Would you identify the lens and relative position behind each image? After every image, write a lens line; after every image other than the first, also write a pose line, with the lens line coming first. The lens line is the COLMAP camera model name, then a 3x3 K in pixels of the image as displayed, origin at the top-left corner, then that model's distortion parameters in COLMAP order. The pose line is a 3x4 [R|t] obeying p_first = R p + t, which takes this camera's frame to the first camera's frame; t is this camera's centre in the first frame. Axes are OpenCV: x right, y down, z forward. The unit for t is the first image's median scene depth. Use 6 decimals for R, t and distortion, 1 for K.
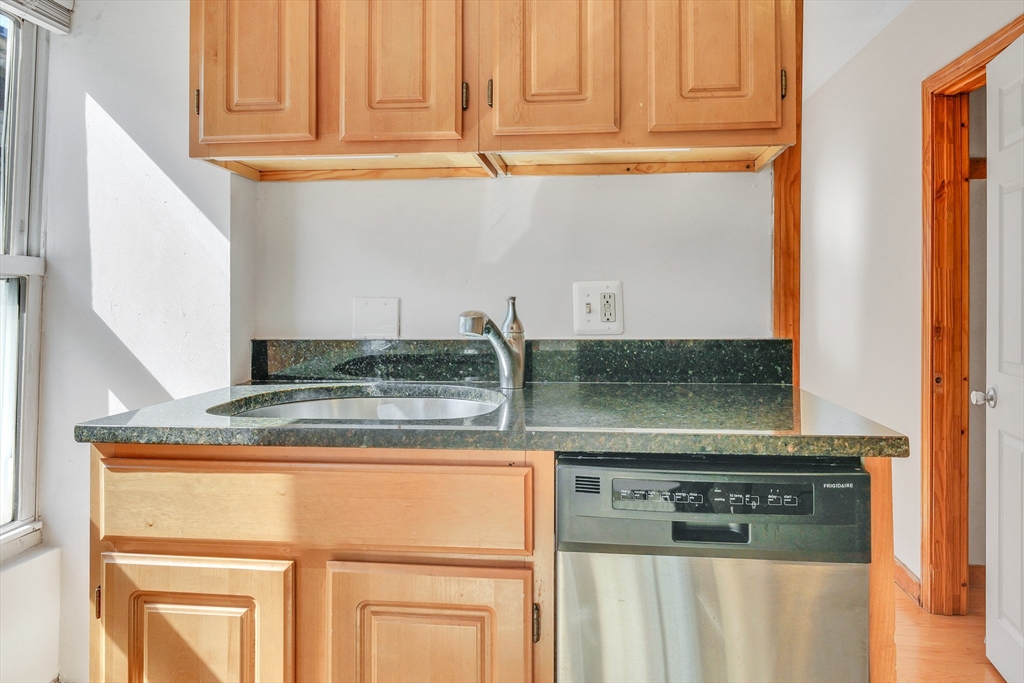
lens RADIAL K [[738.5, 0, 512.4], [0, 738.5, 299.0], [0, 0, 1]] dist [-0.001150, -0.002106]
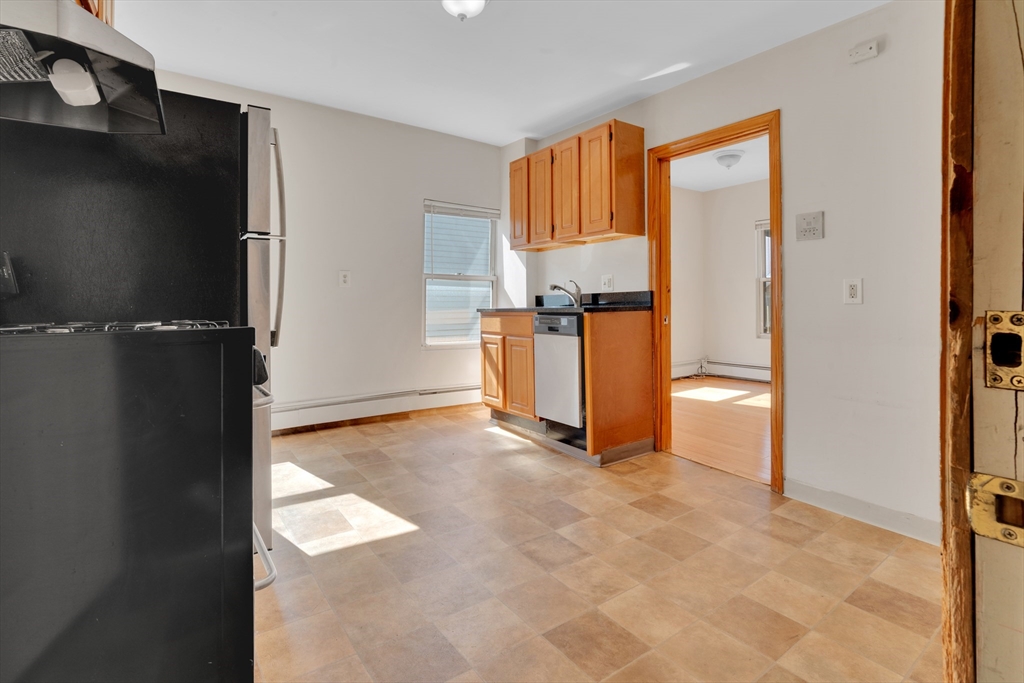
lens RADIAL K [[494.1, 0, 515.8], [0, 494.1, 299.4], [0, 0, 1]] dist [-0.001573, -0.000801]
pose [[0.669960, -0.015957, -0.742226, 1.475388], [0.014425, 0.999860, -0.008475, 0.097647], [0.742257, -0.005029, 0.670096, -0.754580]]
